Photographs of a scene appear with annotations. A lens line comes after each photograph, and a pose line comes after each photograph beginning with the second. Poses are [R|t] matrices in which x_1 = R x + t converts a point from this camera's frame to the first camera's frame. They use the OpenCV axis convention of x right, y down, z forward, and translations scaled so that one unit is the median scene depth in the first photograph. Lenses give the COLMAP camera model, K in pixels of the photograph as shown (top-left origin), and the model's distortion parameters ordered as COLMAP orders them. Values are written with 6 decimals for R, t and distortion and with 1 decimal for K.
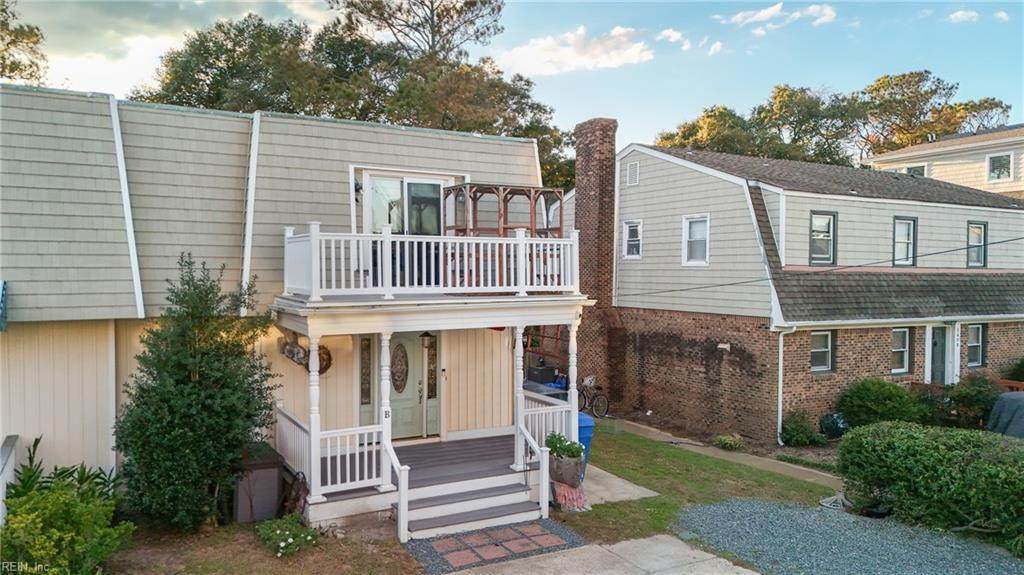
lens RADIAL K [[751.0, 0, 511.2], [0, 751.0, 289.9], [0, 0, 1]] dist [0.084965, -0.084389]
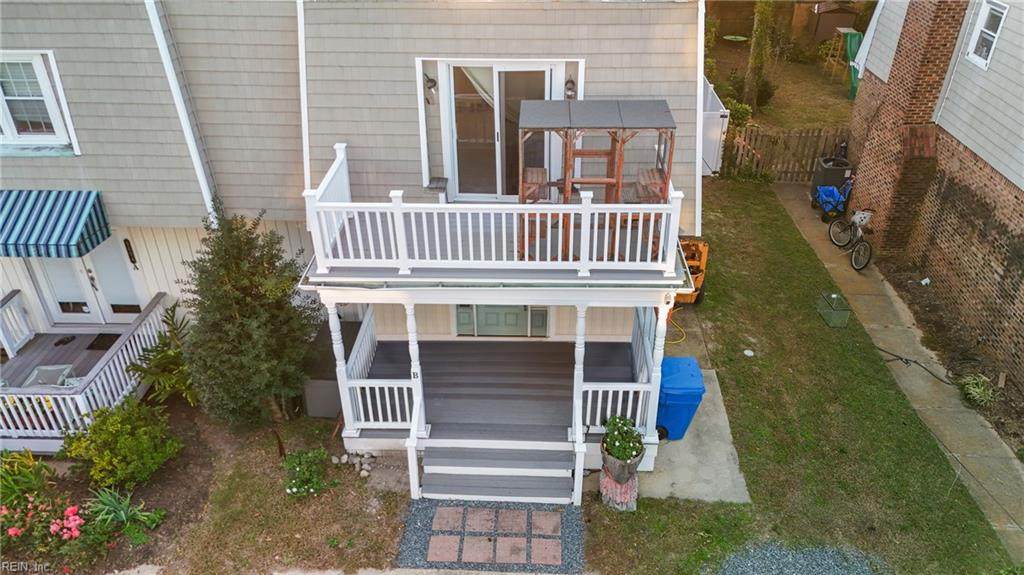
lens RADIAL K [[751.0, 0, 511.2], [0, 751.0, 289.9], [0, 0, 1]] dist [0.084965, -0.084389]
pose [[0.849734, 0.271649, -0.451840, 0.299709], [-0.003971, 0.860310, 0.509756, -0.365629], [0.527197, -0.431363, 0.732113, 0.369787]]
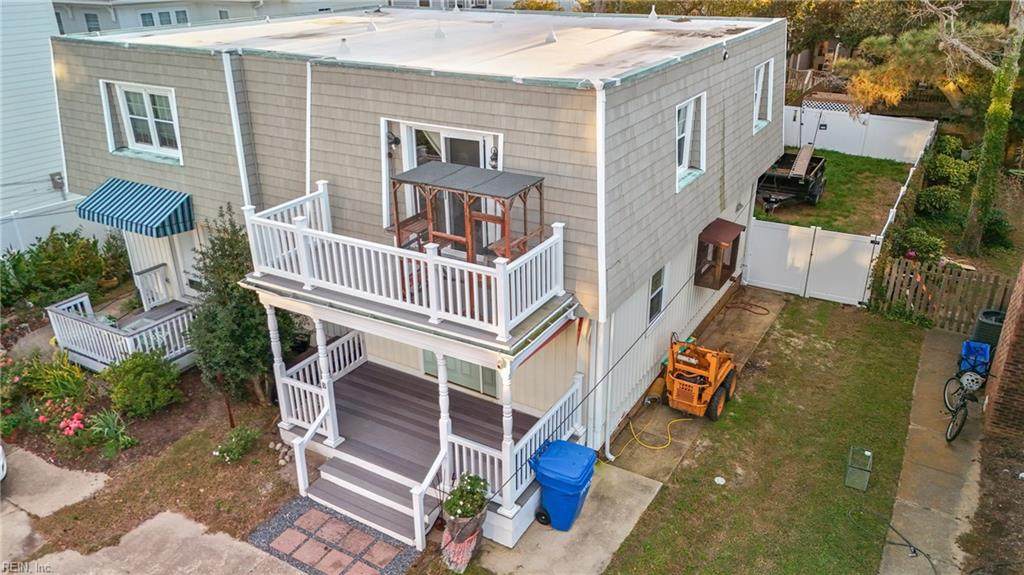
lens RADIAL K [[751.0, 0, 511.2], [0, 751.0, 289.9], [0, 0, 1]] dist [0.084965, -0.084389]
pose [[0.499483, 0.352071, -0.791557, 0.686362], [-0.010372, 0.916061, 0.400904, -0.350151], [0.866262, -0.192034, 0.461209, 0.675620]]
